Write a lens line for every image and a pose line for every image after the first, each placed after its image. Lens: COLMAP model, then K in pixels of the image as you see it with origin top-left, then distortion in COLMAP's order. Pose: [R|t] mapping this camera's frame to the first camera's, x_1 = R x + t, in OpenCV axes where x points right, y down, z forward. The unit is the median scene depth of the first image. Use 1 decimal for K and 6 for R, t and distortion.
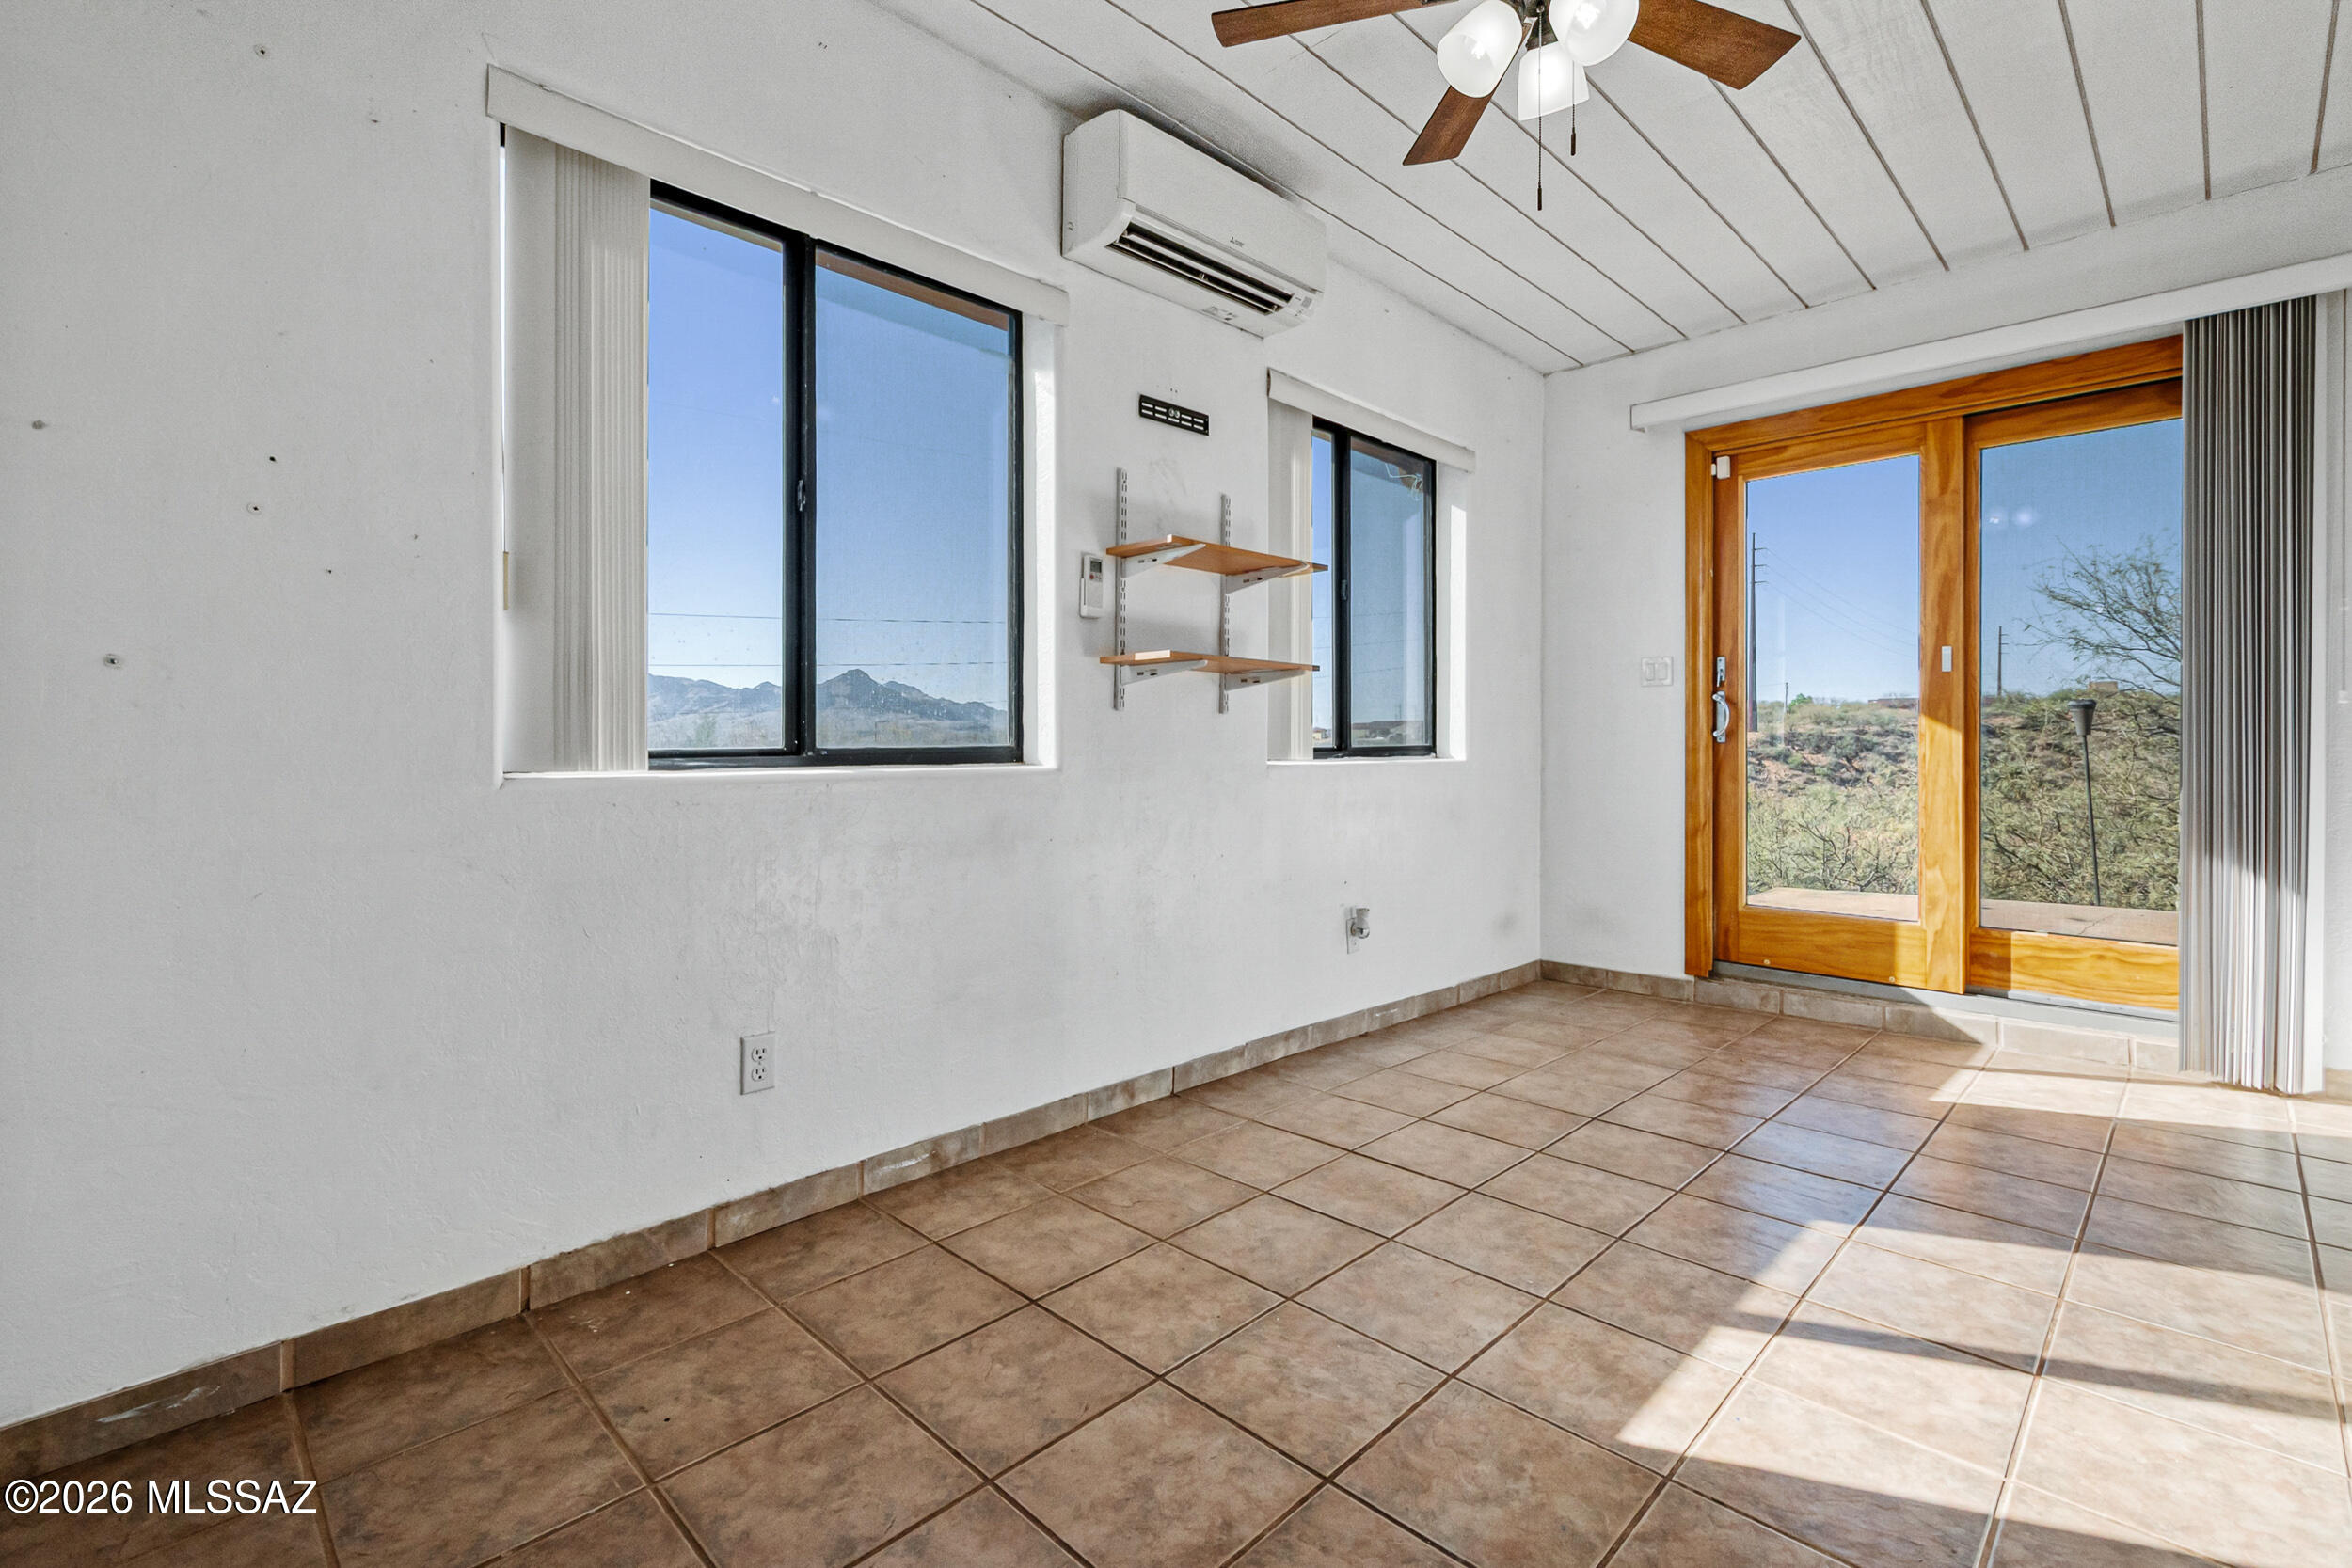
lens RADIAL K [[1042.3, 0, 1168.1], [0, 1042.3, 744.9], [0, 0, 1]] dist [0.004188, -0.000693]
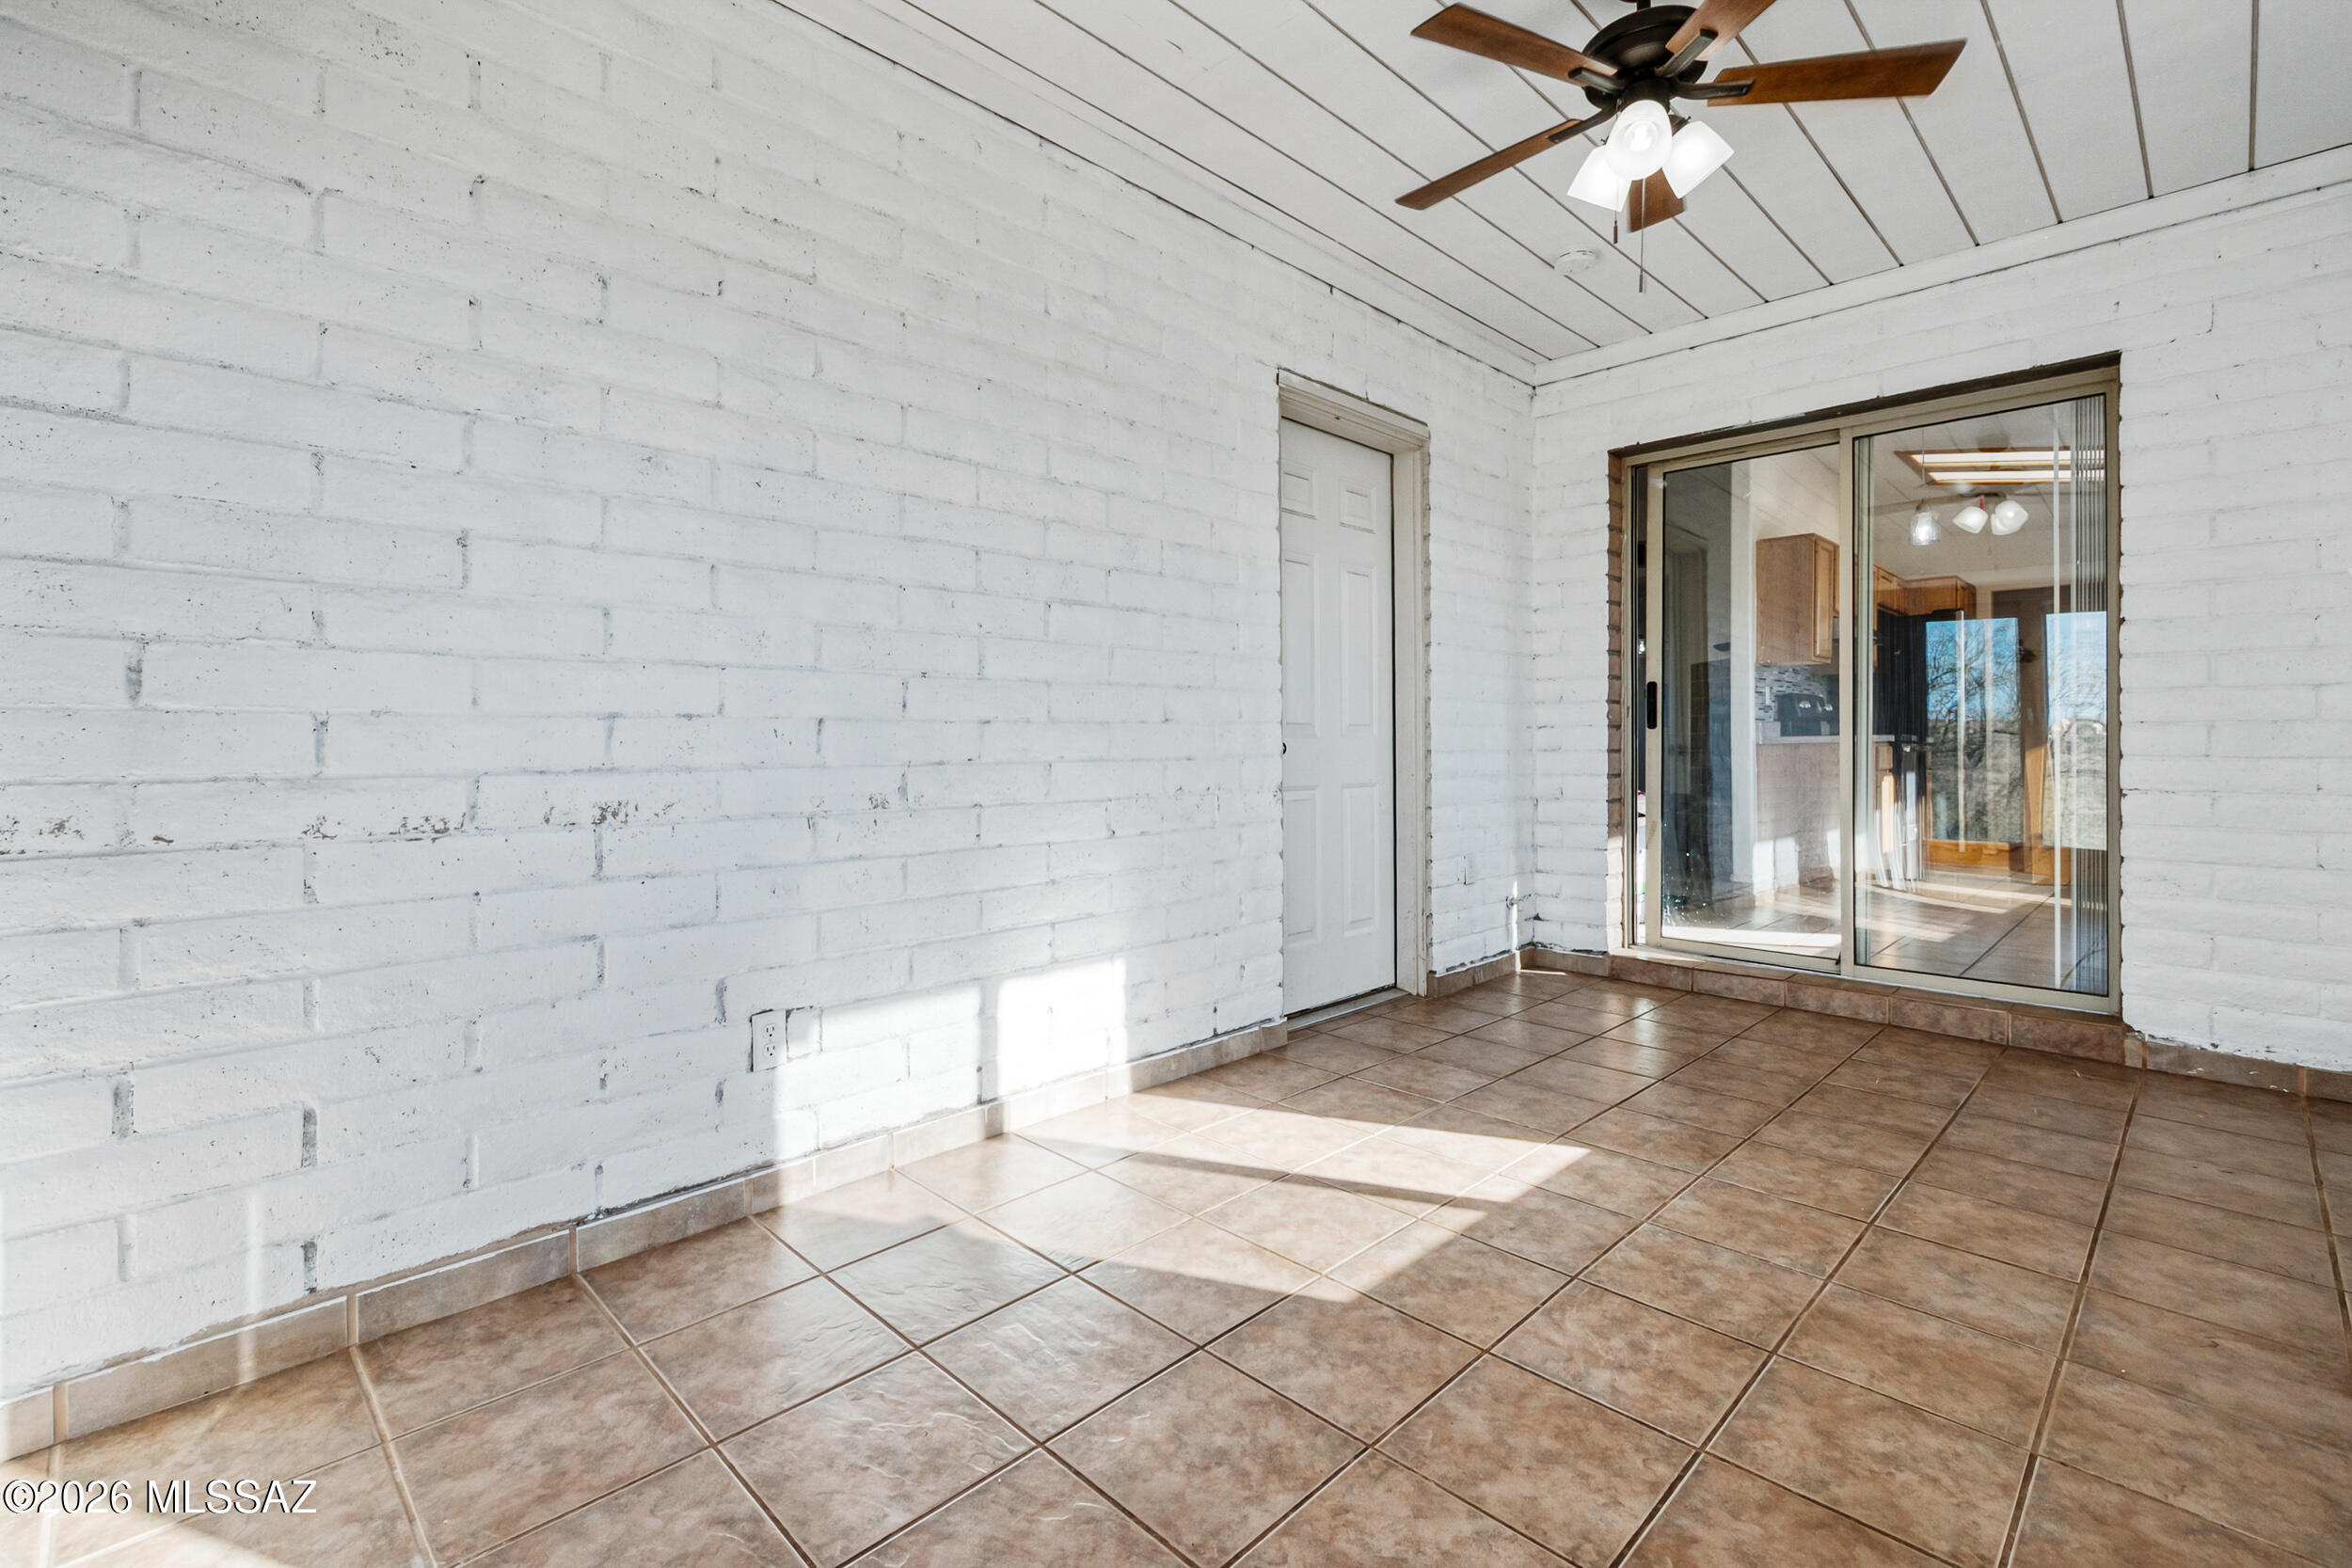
lens RADIAL K [[1042.3, 0, 1168.1], [0, 1042.3, 744.9], [0, 0, 1]] dist [0.004188, -0.000693]
pose [[-0.999995, -0.000331, 0.003234, 0.581588], [-0.000318, 0.999992, 0.003890, 0.004081], [-0.003235, 0.003889, -0.999987, 1.417447]]
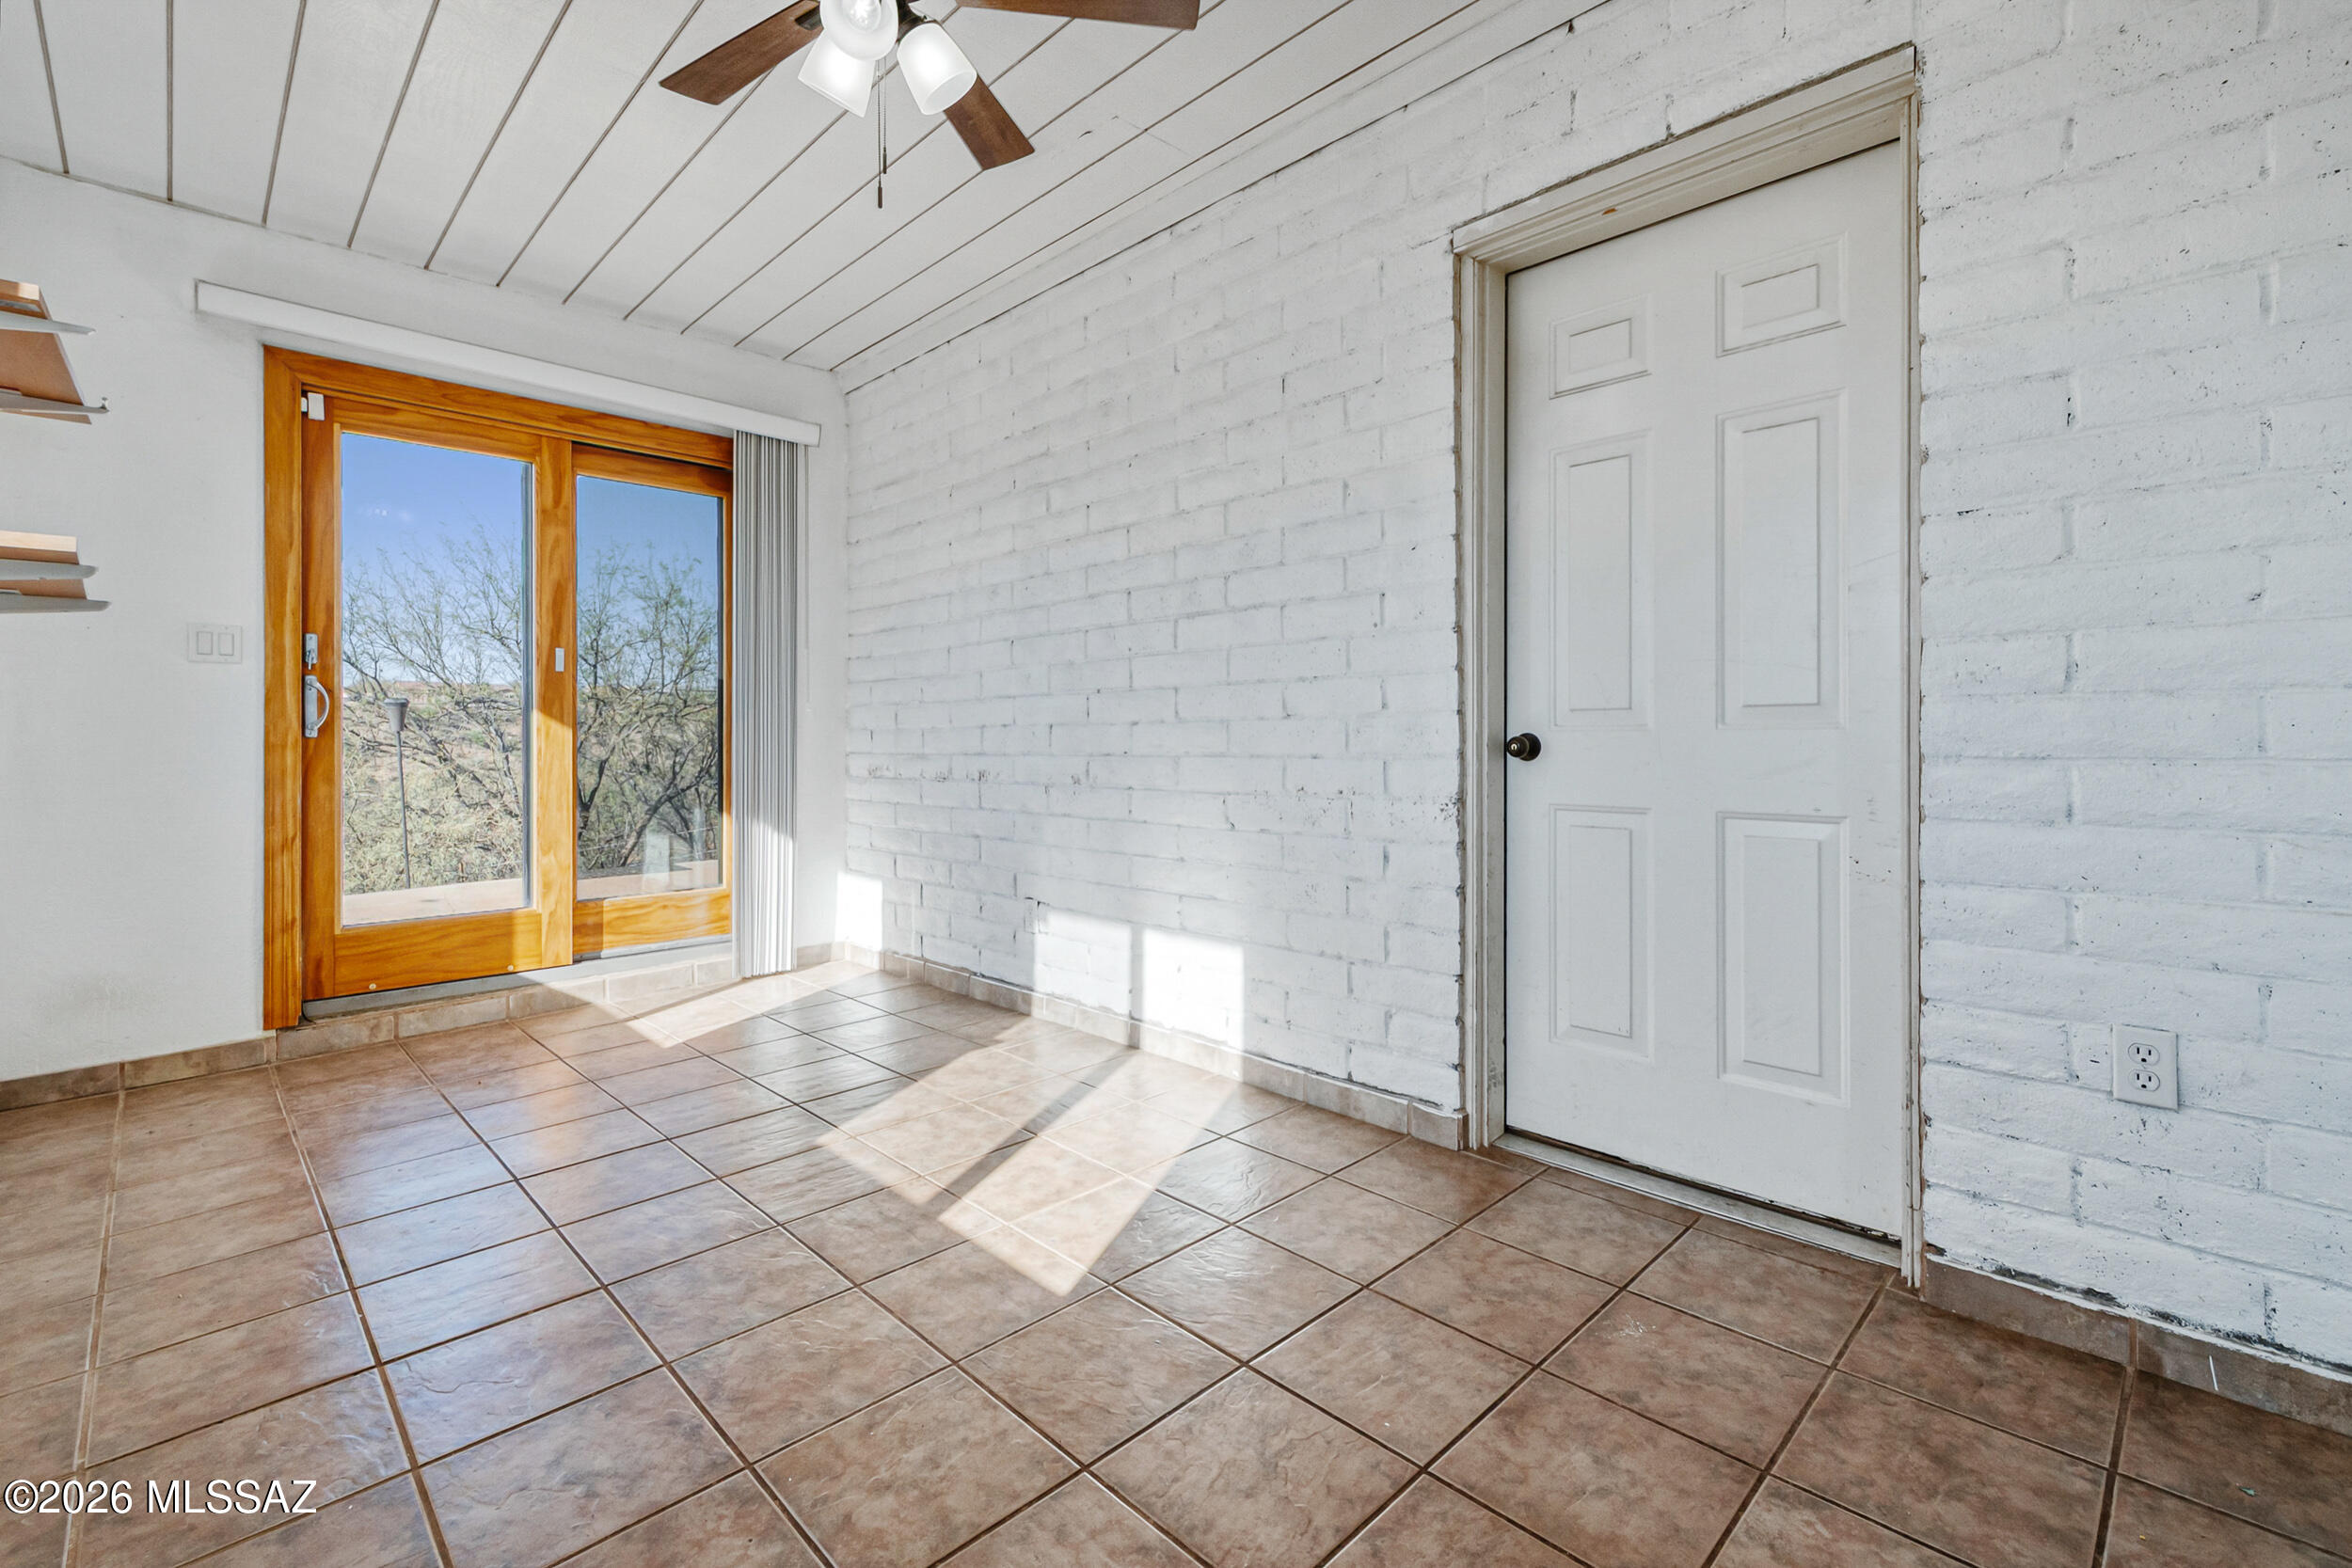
lens RADIAL K [[1034.1, 0, 1171.4], [0, 1034.1, 740.8], [0, 0, 1]] dist [0.002039, 0.000156]
pose [[0.009024, -0.003645, 0.999953, -0.418099], [0.006499, 0.999972, 0.003587, 0.003049], [-0.999938, 0.006466, 0.009048, 0.453489]]
